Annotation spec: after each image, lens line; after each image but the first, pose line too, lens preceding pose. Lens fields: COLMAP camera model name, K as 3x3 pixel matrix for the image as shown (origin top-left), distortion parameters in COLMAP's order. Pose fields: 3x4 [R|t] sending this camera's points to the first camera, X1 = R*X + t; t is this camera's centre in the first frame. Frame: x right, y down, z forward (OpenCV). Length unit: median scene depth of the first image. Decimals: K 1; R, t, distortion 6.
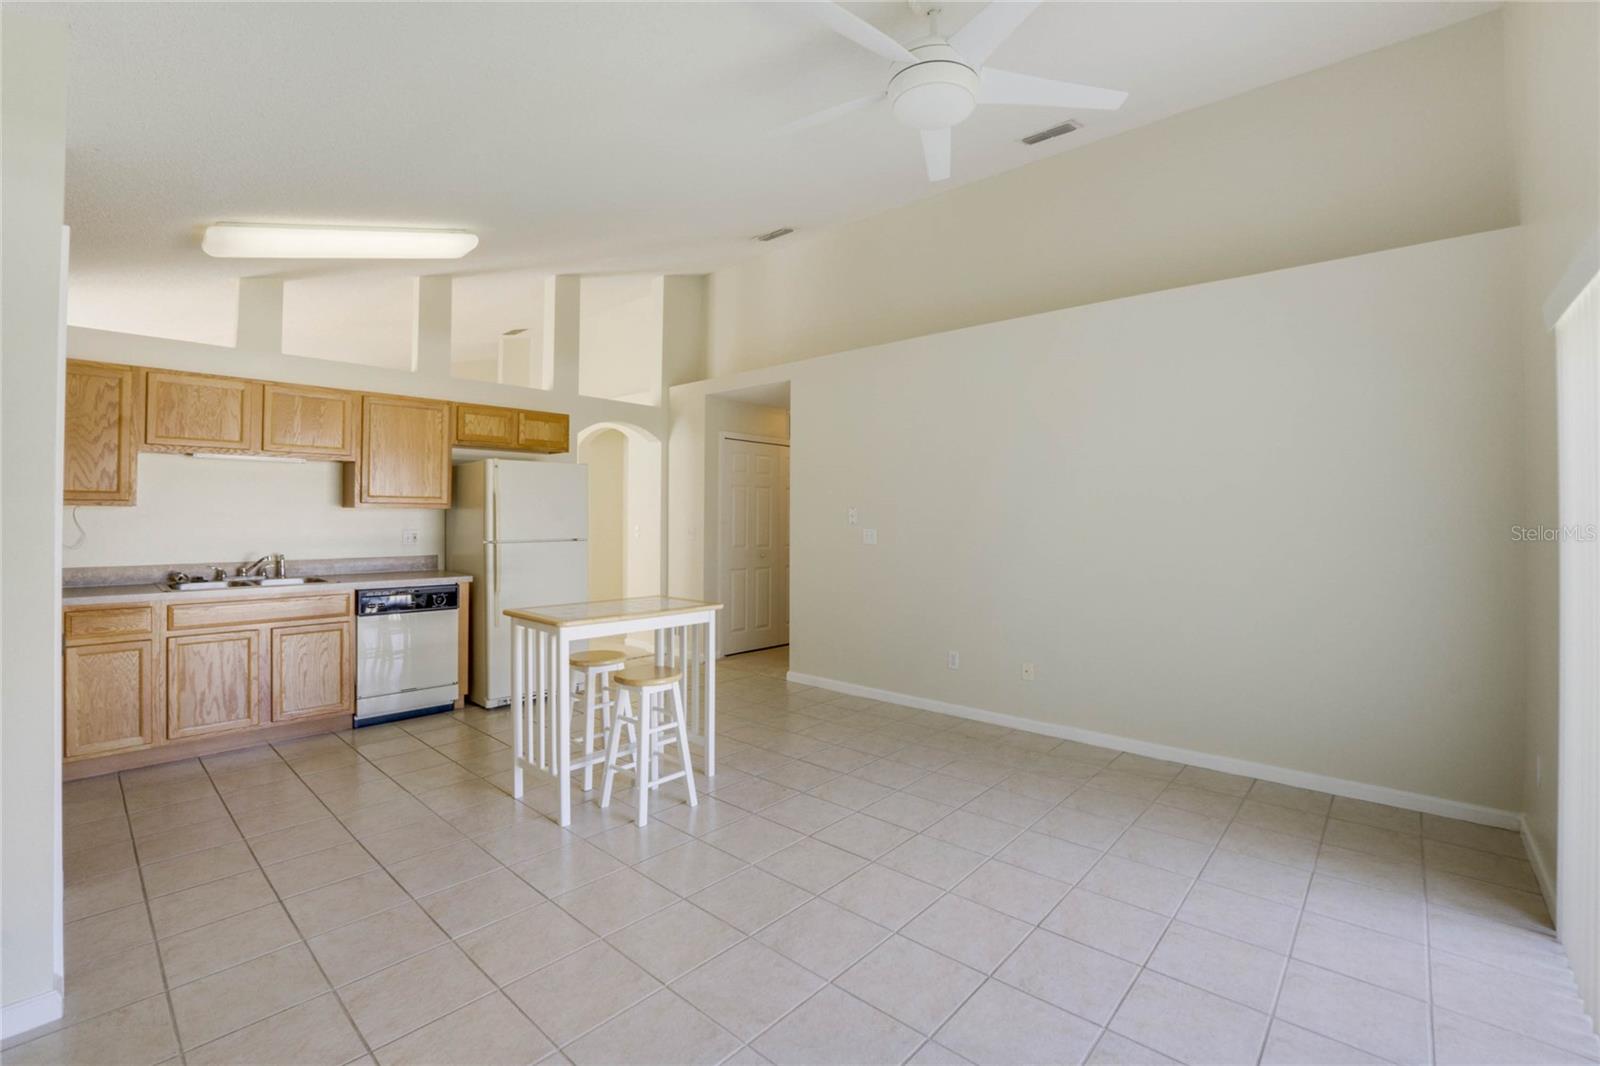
lens RADIAL K [[690.2, 0, 794.0], [0, 690.2, 519.4], [0, 0, 1]] dist [-0.028638, -0.000127]
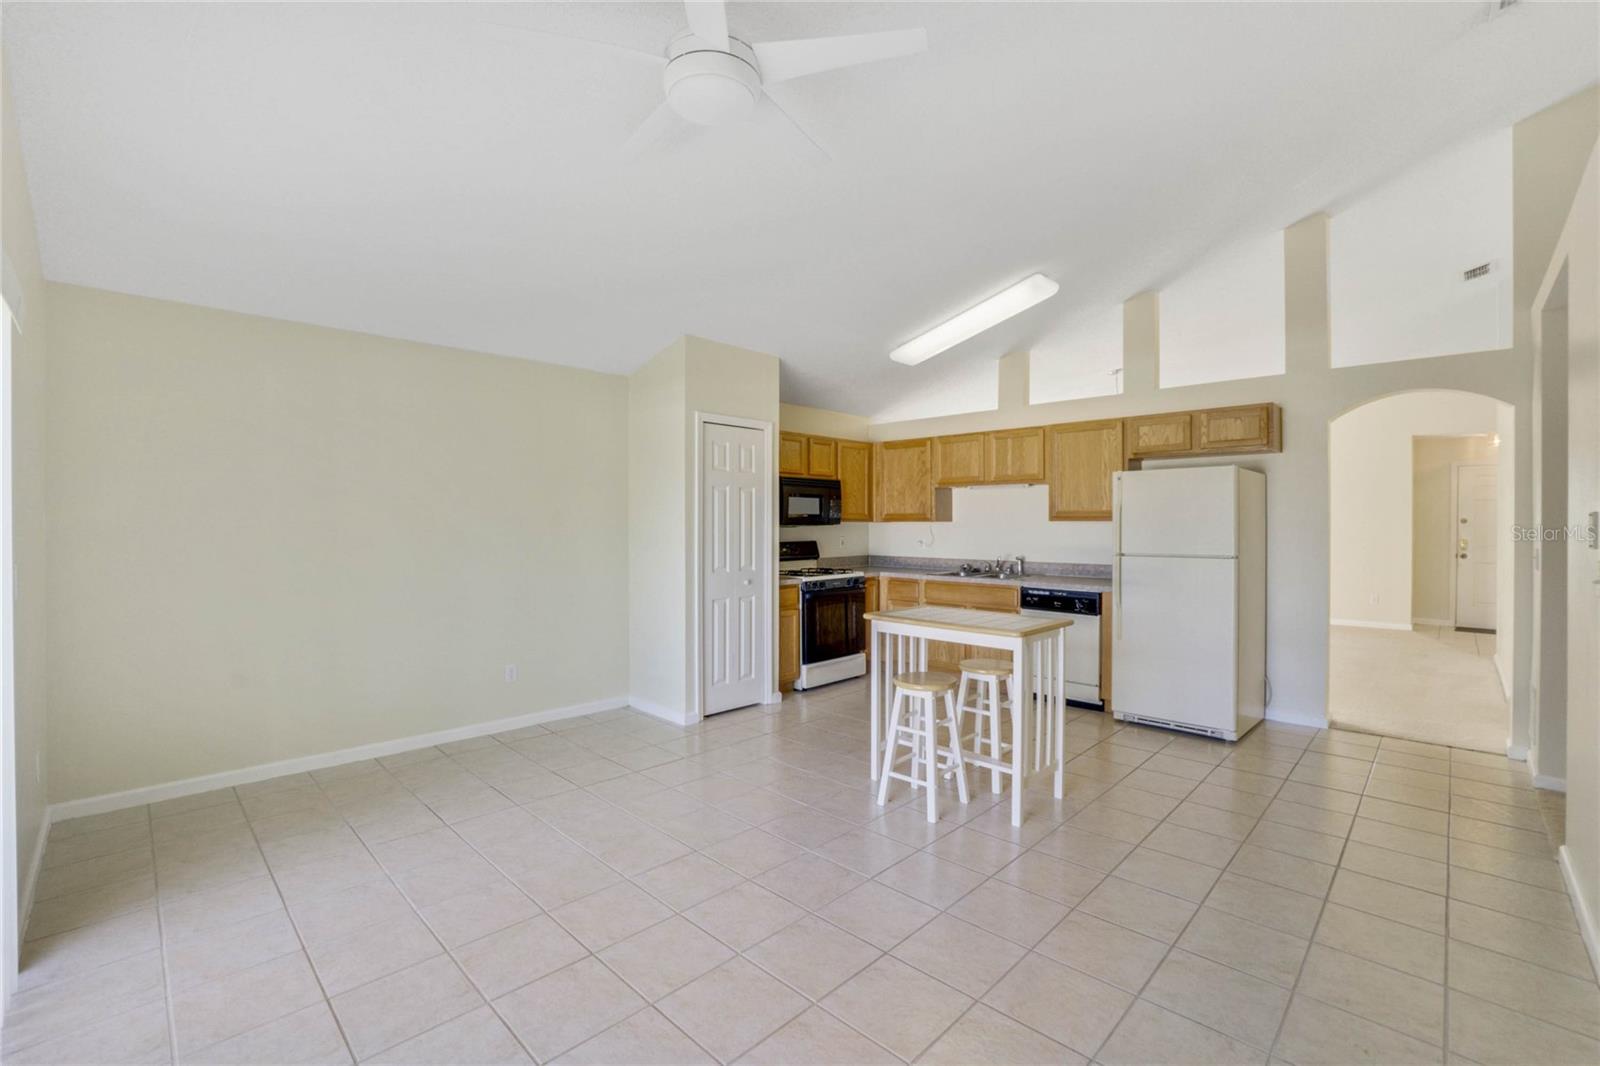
lens RADIAL K [[690.2, 0, 810.9], [0, 690.2, 523.9], [0, 0, 1]] dist [-0.028638, -0.000127]
pose [[-0.005755, -0.001702, -0.999982, 0.633956], [-0.000009, 0.999999, -0.001702, -0.010593], [0.999983, 0.000000, -0.005755, 0.617635]]
